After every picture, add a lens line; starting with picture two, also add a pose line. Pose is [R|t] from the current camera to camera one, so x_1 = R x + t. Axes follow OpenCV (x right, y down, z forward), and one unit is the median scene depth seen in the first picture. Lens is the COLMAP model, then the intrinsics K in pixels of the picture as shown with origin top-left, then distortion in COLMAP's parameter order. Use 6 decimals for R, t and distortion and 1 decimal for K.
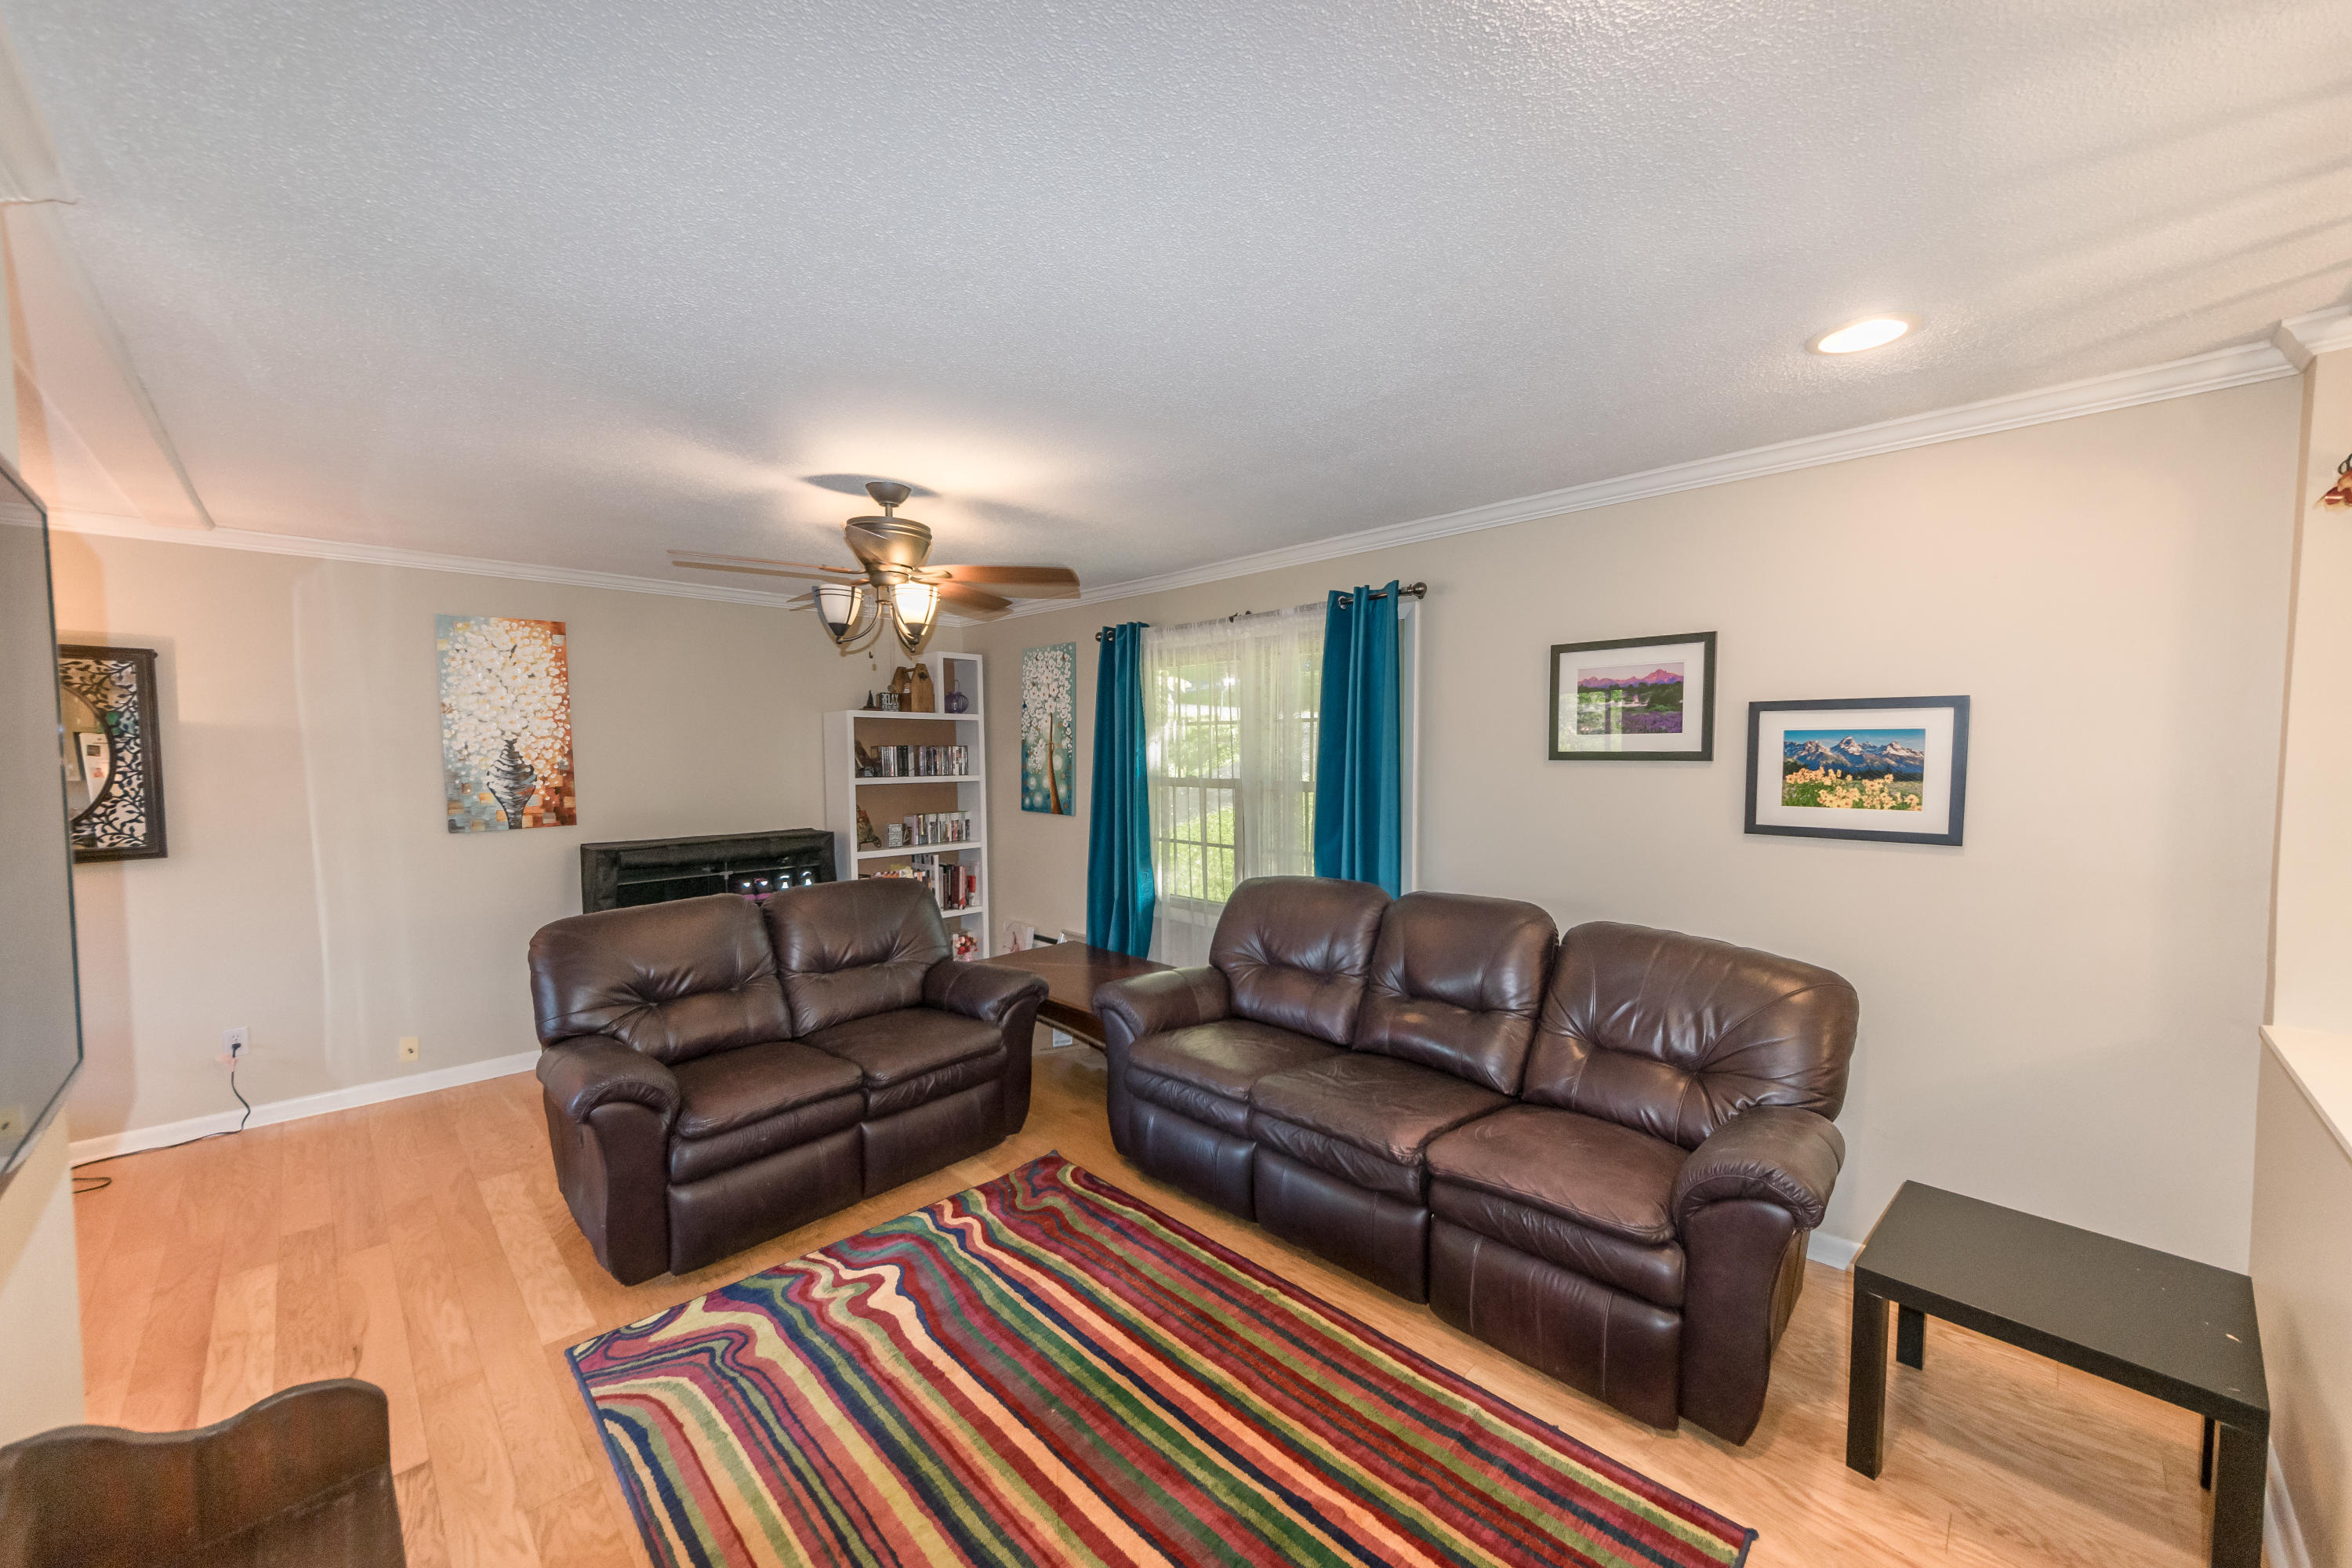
lens RADIAL K [[857.7, 0, 1151.7], [0, 857.7, 790.9], [0, 0, 1]] dist [0.005082, -0.000568]
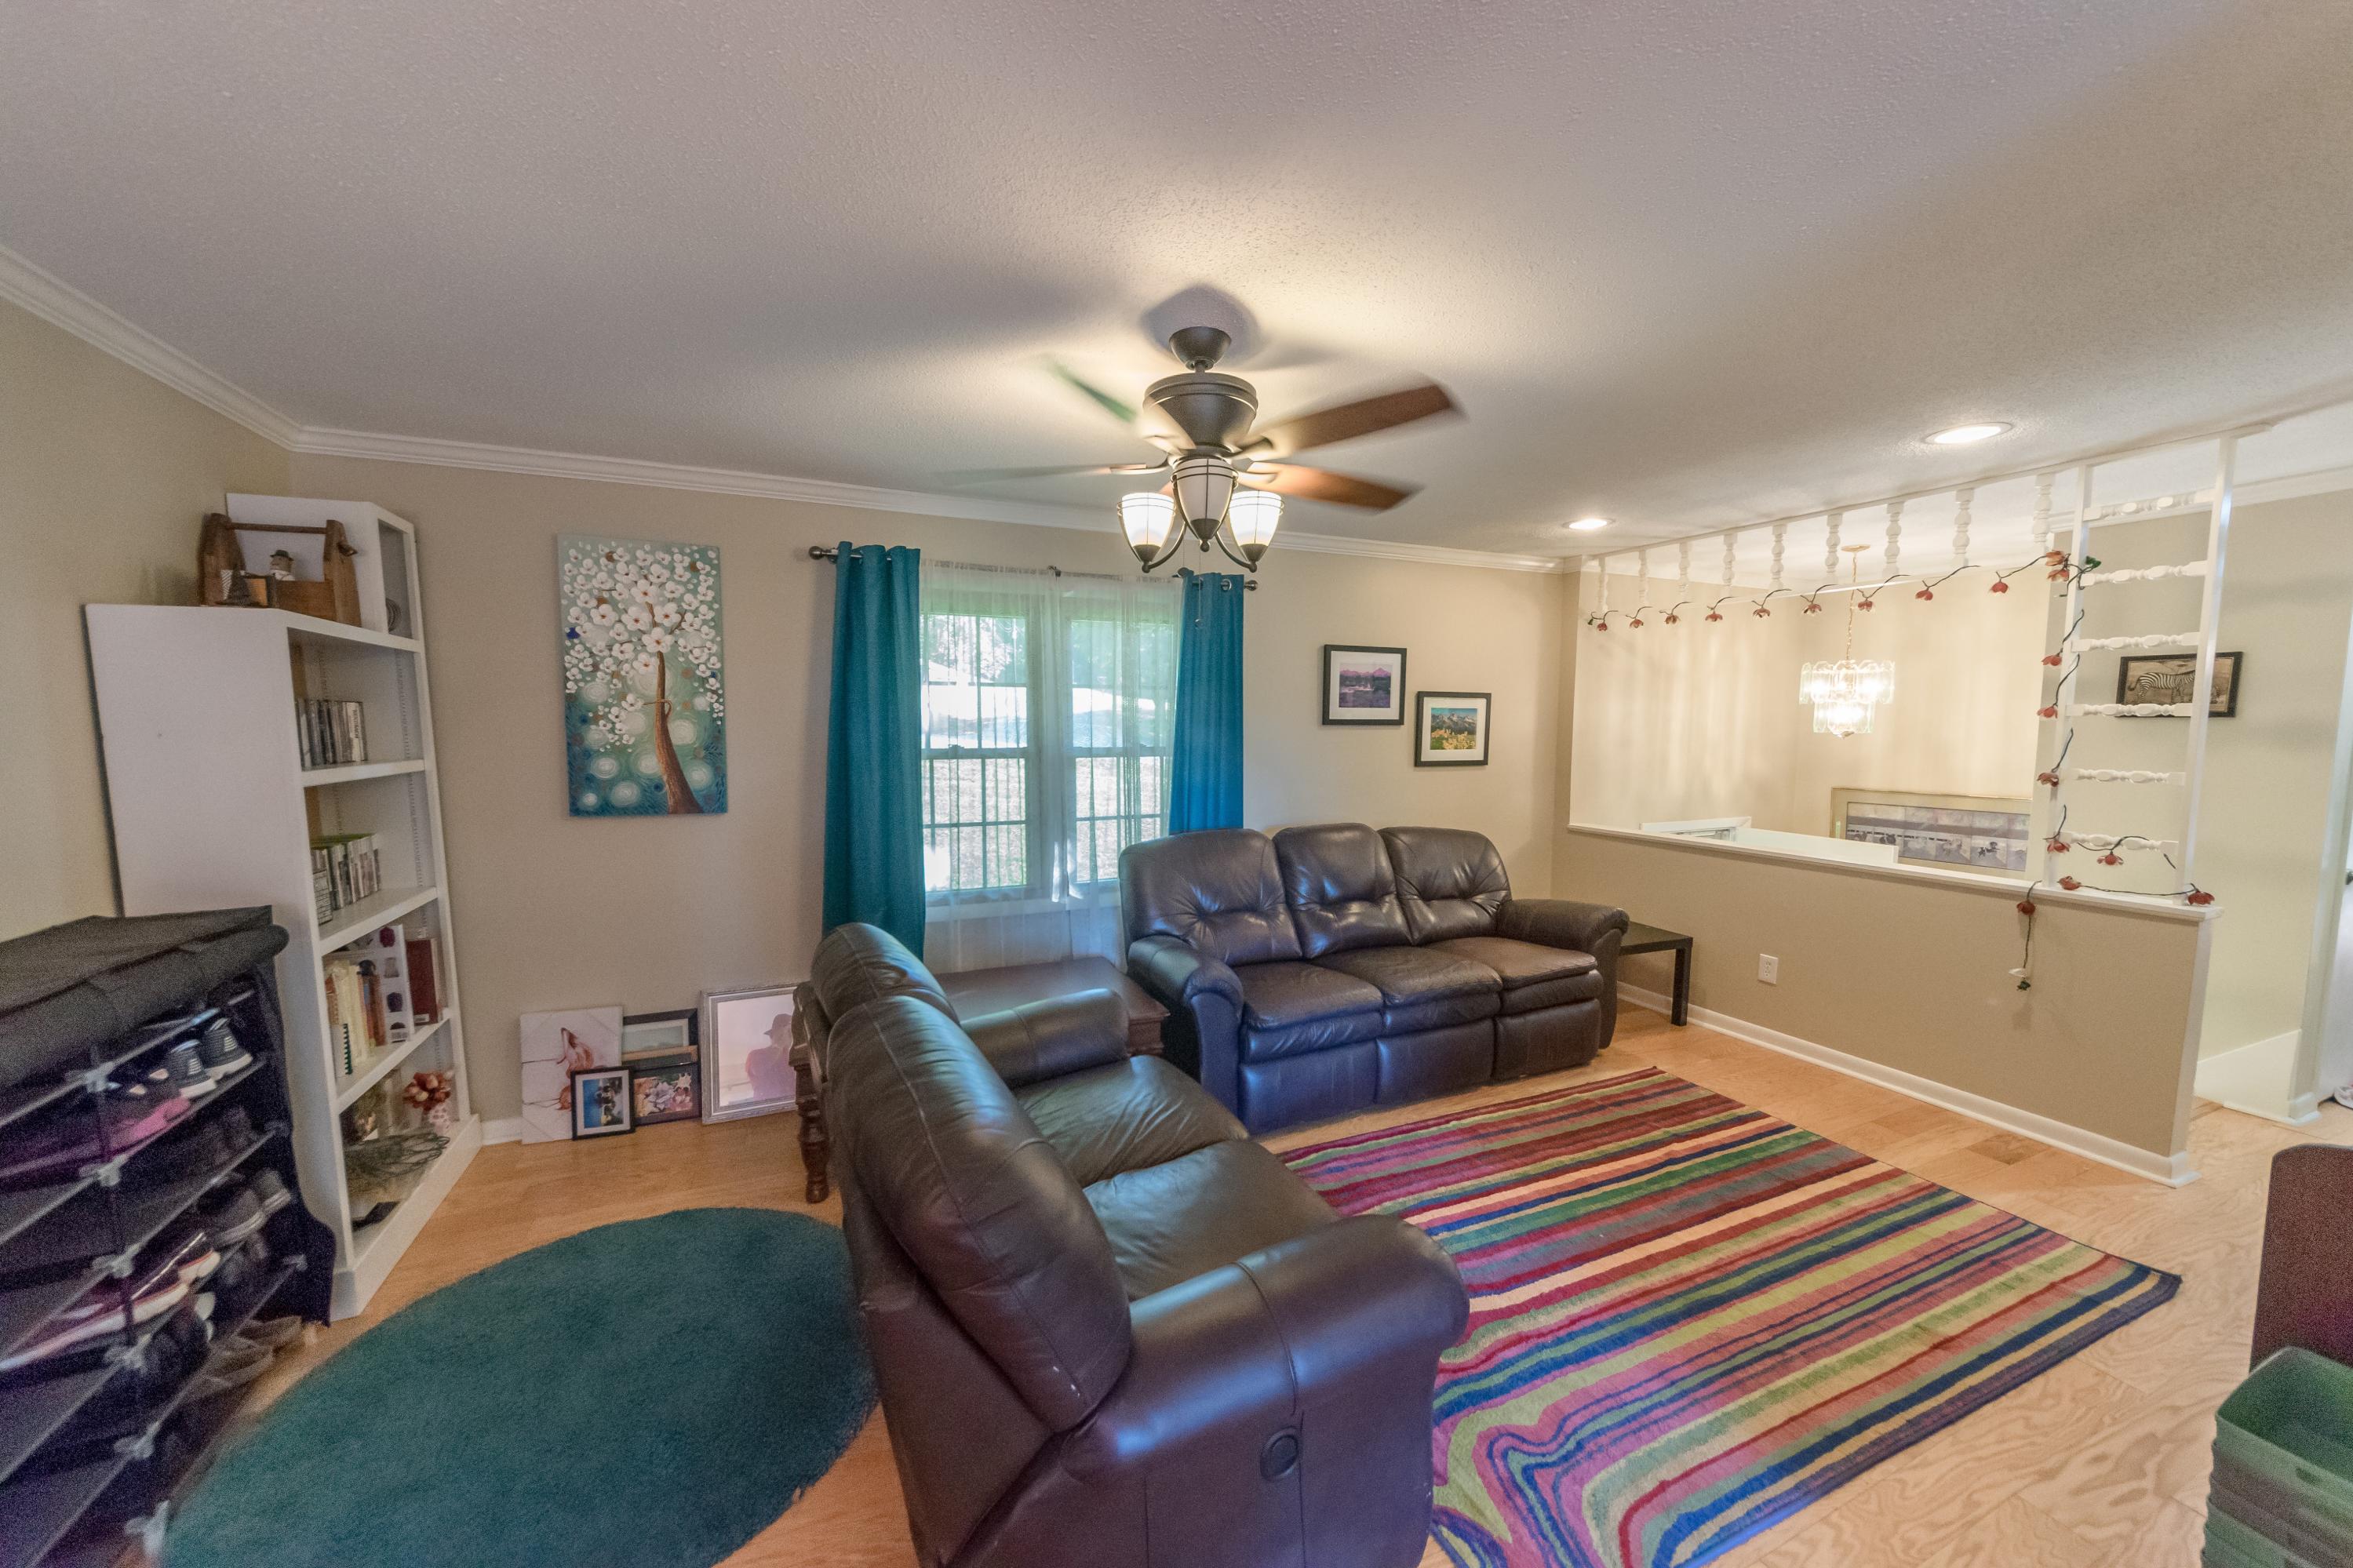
lens RADIAL K [[858.0, 0, 1156.5], [0, 858.0, 792.0], [0, 0, 1]] dist [0.005082, -0.000568]
pose [[0.355814, -0.068886, 0.932015, -0.988686], [0.041648, 0.997458, 0.057823, -0.019402], [-0.933628, 0.018242, 0.357778, 0.765423]]
